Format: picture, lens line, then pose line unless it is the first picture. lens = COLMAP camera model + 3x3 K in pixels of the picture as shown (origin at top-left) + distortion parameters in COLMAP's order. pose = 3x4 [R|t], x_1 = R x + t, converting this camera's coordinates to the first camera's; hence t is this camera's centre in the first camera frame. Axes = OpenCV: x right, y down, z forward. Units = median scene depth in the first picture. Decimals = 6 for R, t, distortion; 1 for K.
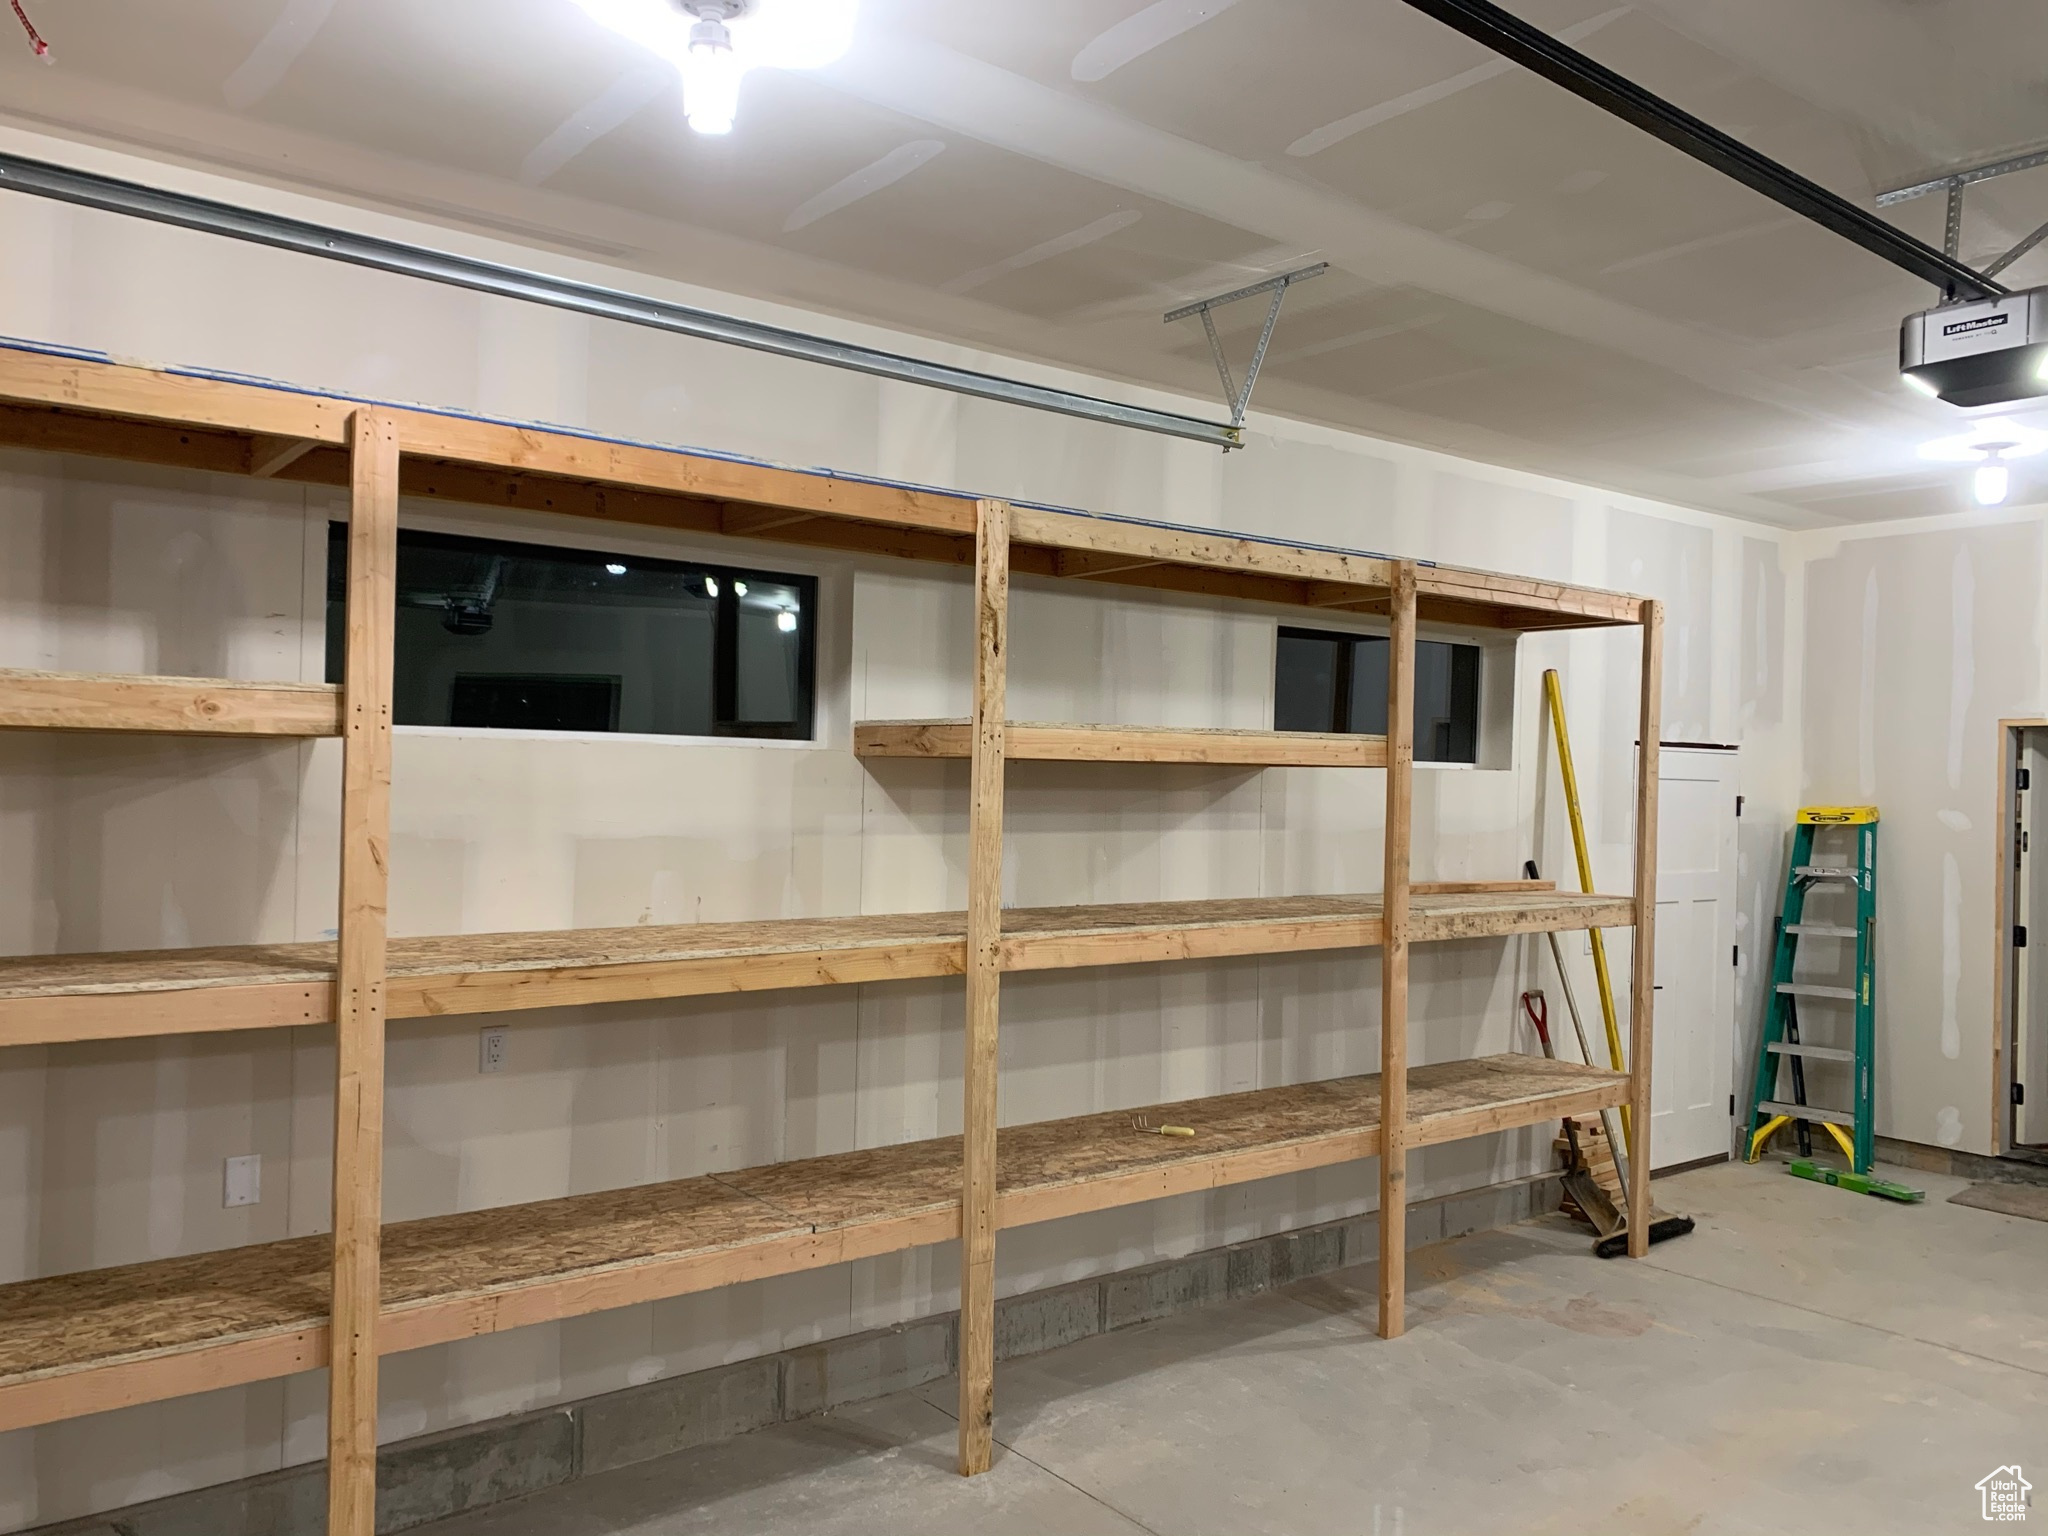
lens RADIAL K [[1612.6, 0, 1024.0], [0, 1612.6, 768.0], [0, 0, 1]] dist [0.007956, -0.003346]
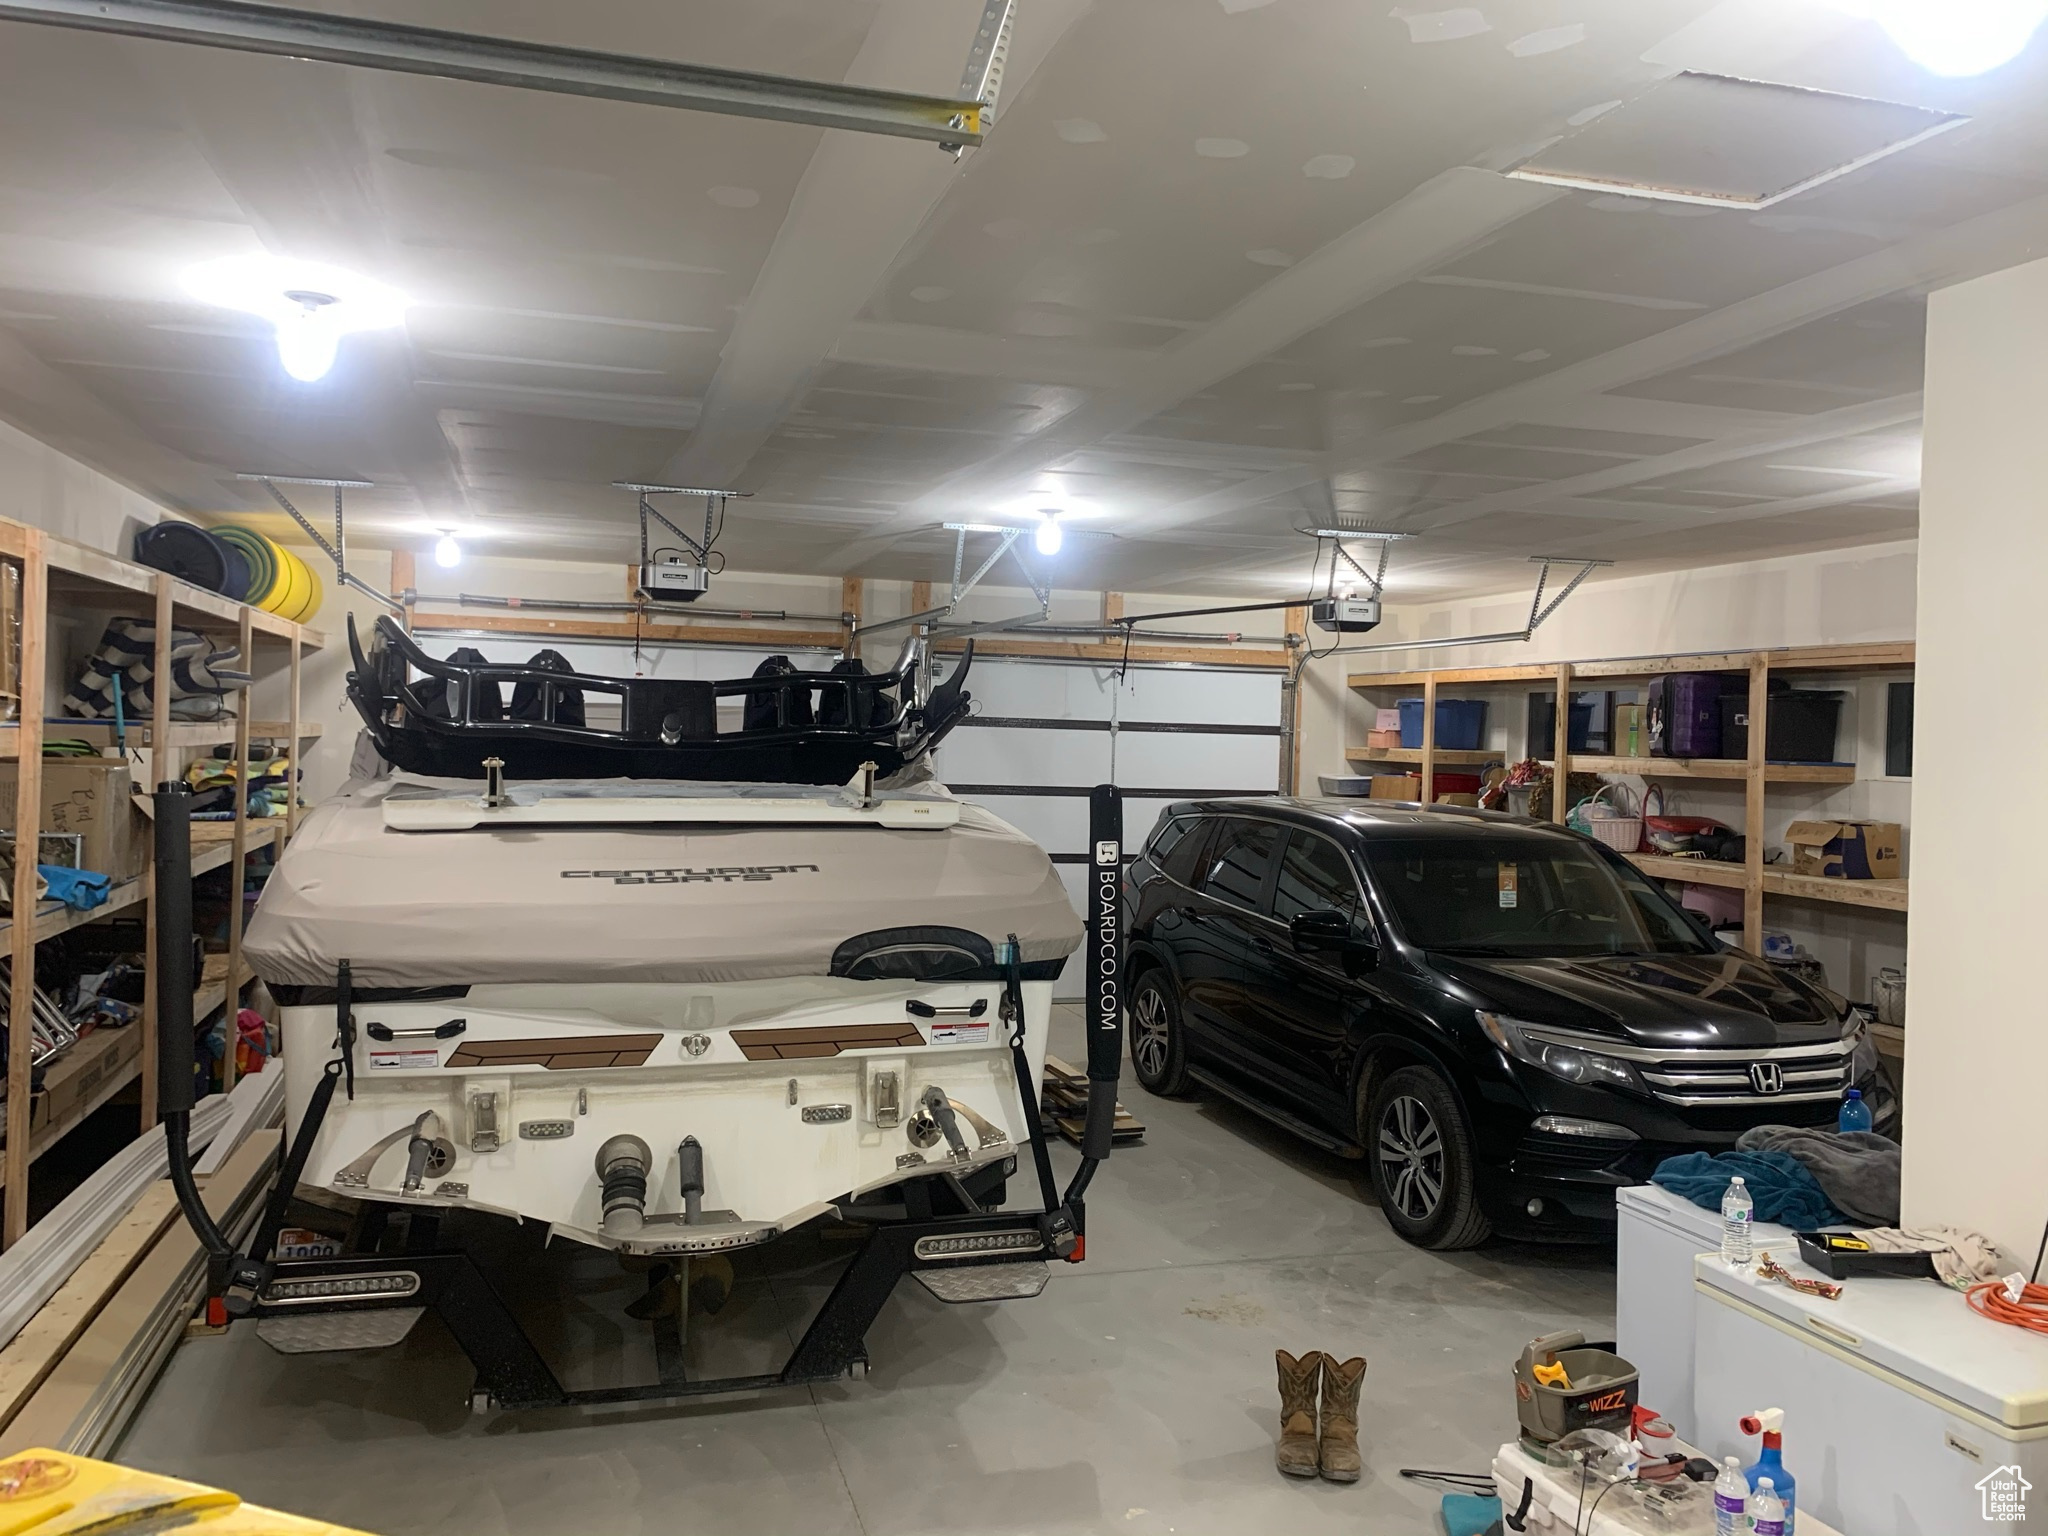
lens RADIAL K [[1612.6, 0, 1024.0], [0, 1612.6, 768.0], [0, 0, 1]] dist [0.007956, -0.003346]
pose [[-0.367644, -0.010635, -0.929906, 2.161542], [-0.034300, 0.999409, 0.002130, 0.009957], [0.929334, 0.032679, -0.367792, 0.991104]]
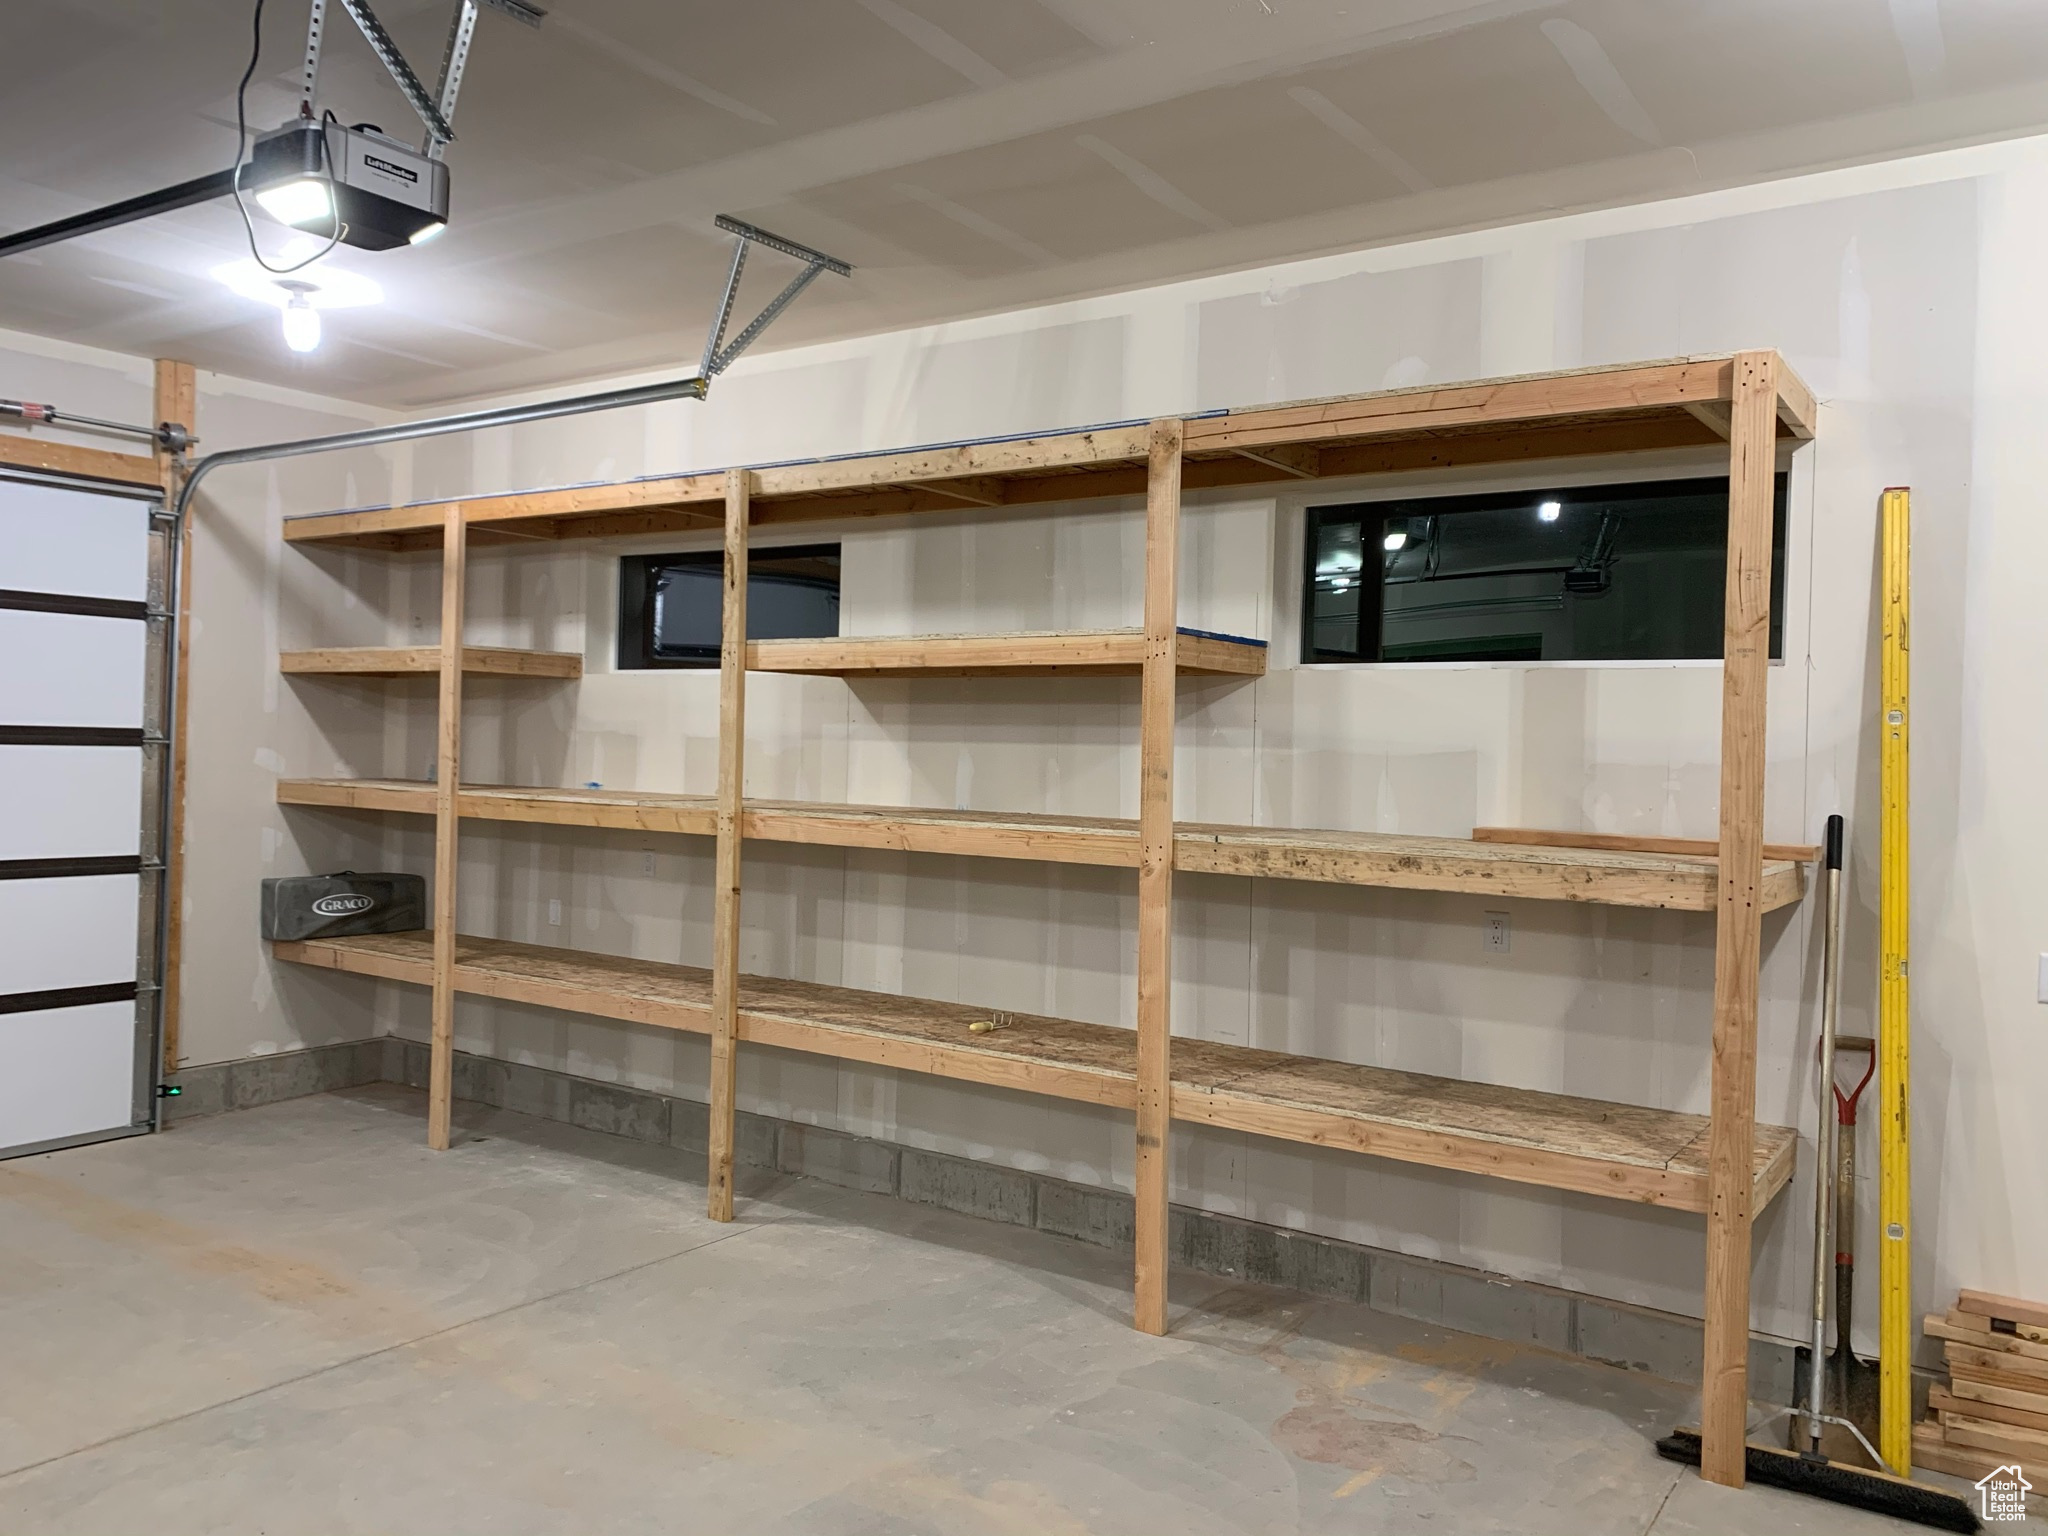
lens RADIAL K [[1583.4, 0, 1014.6], [0, 1583.4, 757.3], [0, 0, 1]] dist [0.014440, -0.001169]
pose [[0.280438, -0.010293, -0.959817, 1.099002], [-0.019440, 0.999677, -0.016400, 0.070607], [0.959675, 0.023258, 0.280148, 0.749838]]
